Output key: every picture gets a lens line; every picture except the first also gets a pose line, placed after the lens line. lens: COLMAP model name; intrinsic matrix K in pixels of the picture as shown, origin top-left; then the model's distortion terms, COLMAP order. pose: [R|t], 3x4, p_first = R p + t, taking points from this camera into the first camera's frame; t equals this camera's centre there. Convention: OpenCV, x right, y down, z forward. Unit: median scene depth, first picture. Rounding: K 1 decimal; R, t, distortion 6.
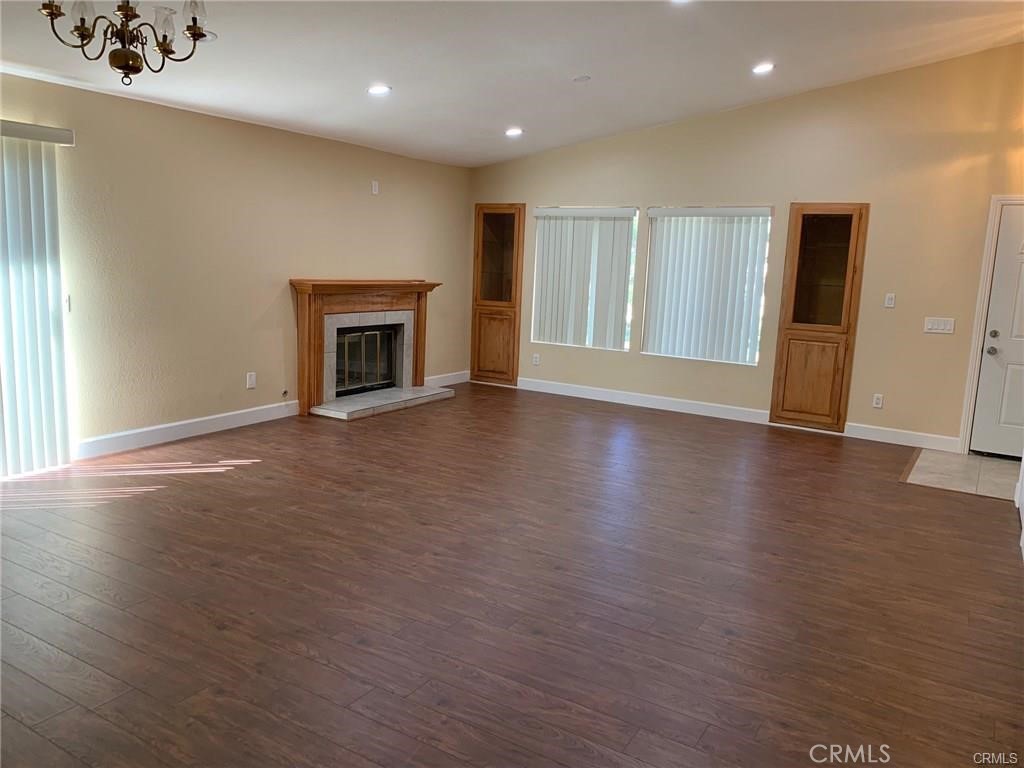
lens RADIAL K [[773.7, 0, 507.8], [0, 773.7, 379.4], [0, 0, 1]] dist [0.062347, -0.008481]
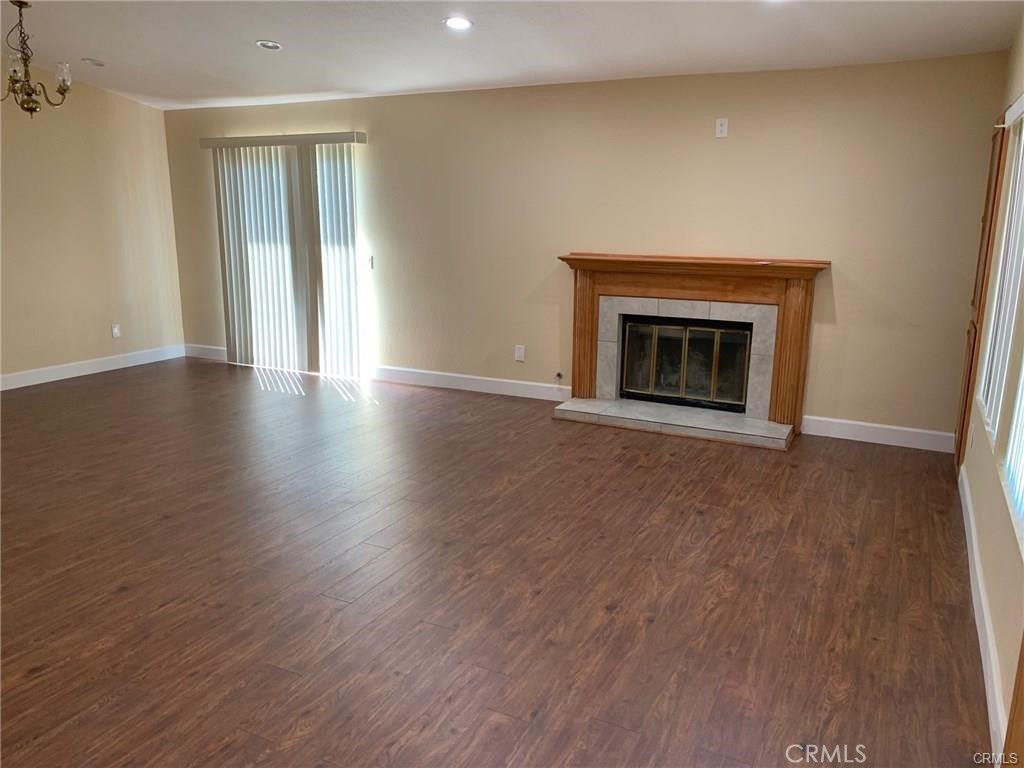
lens RADIAL K [[773.7, 0, 507.8], [0, 773.7, 379.4], [0, 0, 1]] dist [0.062347, -0.008481]
pose [[0.073065, 0.171913, -0.982399, 0.593114], [-0.160444, 0.974228, 0.158550, -0.109936], [0.984337, 0.146036, 0.098765, 0.815503]]
